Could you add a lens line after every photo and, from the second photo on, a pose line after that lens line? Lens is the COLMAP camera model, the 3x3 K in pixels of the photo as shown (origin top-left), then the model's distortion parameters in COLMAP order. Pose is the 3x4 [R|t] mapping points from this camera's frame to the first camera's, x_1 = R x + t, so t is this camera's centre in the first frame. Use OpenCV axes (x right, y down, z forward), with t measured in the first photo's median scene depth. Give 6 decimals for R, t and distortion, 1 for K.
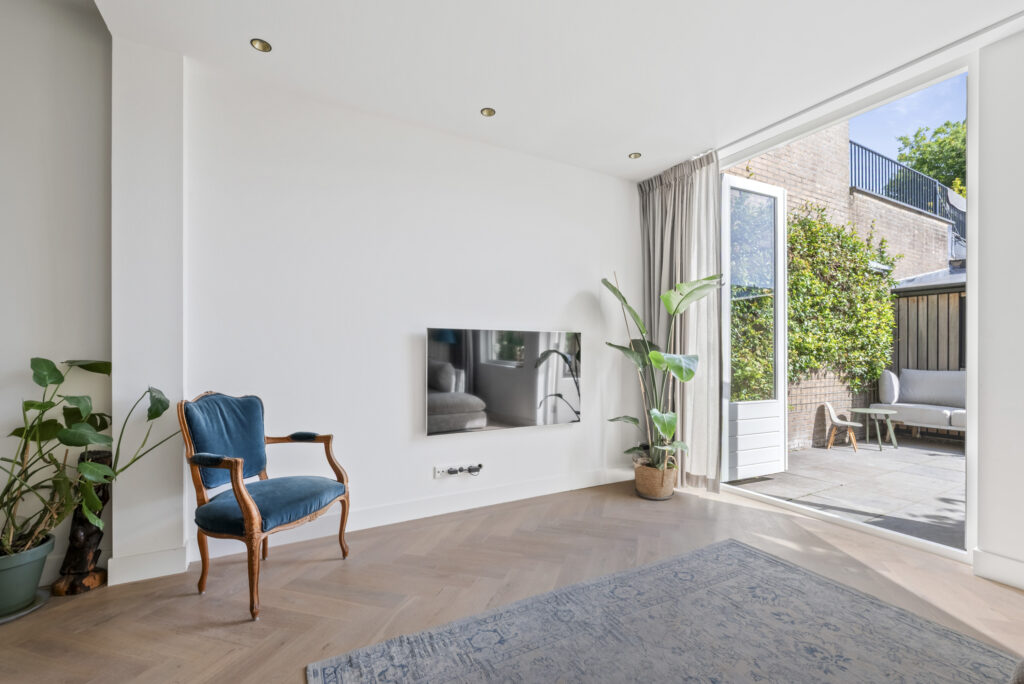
lens RADIAL K [[454.2, 0, 515.1], [0, 454.2, 359.1], [0, 0, 1]] dist [-0.001610, -0.000156]
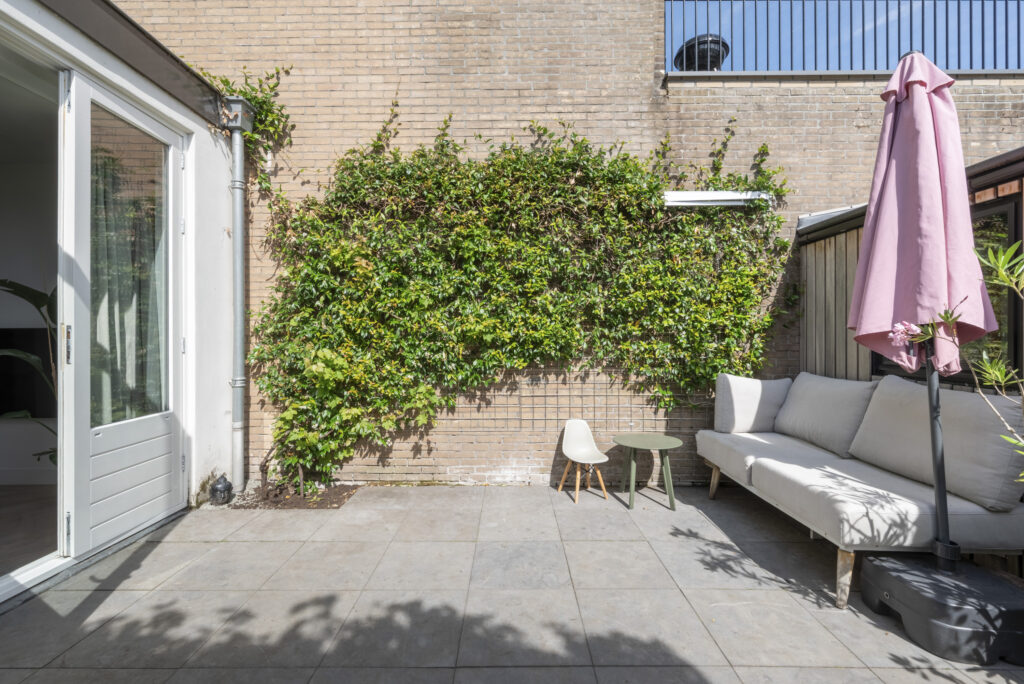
lens RADIAL K [[449.6, 0, 512.0], [0, 449.6, 342.0], [0, 0, 1]] dist [-0.000887, -0.000033]
pose [[0.868980, -0.001169, -0.494847, 0.889204], [0.002137, 0.999997, 0.001389, -0.018201], [0.494843, -0.002265, 0.868979, 0.375444]]
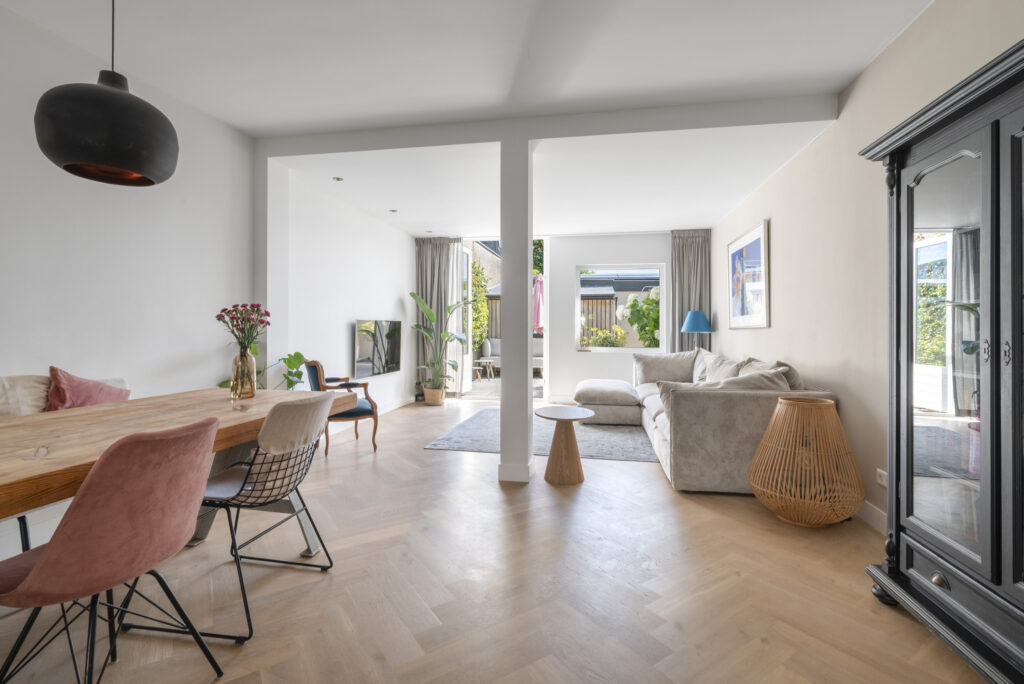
lens RADIAL K [[454.2, 0, 515.1], [0, 454.2, 359.1], [0, 0, 1]] dist [-0.001610, -0.000156]
pose [[0.641340, -0.049588, 0.765653, -0.569387], [-0.000780, 0.997867, 0.065281, -0.016040], [-0.767256, -0.042464, 0.639933, -0.310988]]
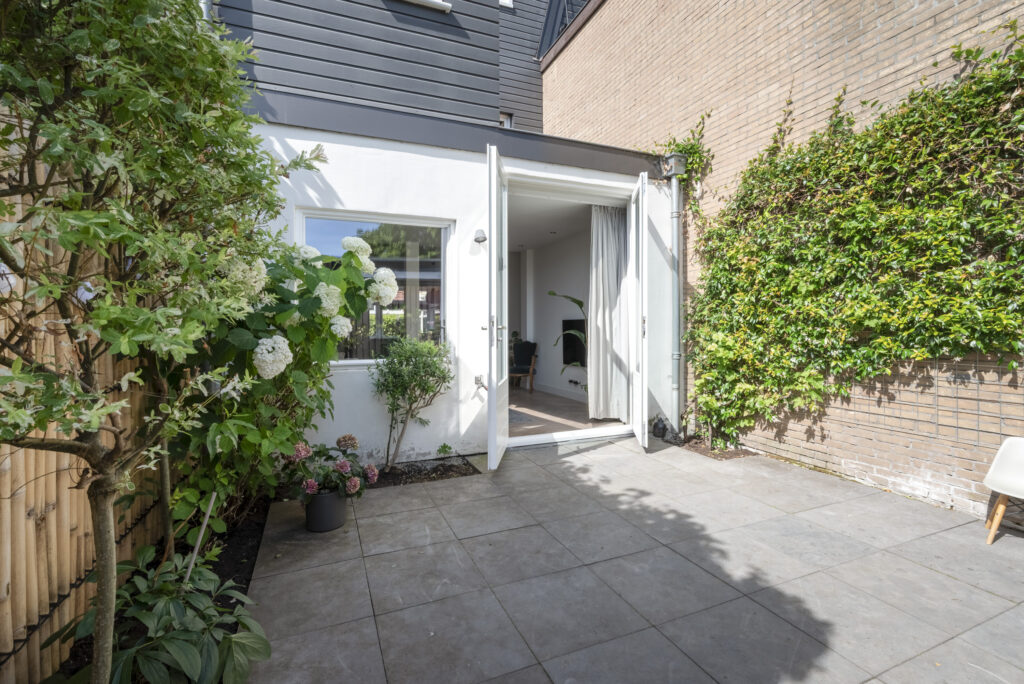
lens RADIAL K [[462.3, 0, 513.1], [0, 462.3, 338.7], [0, 0, 1]] dist [0.000013, 0.000150]
pose [[-0.117208, 0.023960, -0.992818, 1.167435], [-0.004200, 0.999688, 0.024622, -0.016097], [0.993099, 0.007056, -0.117070, 0.515532]]
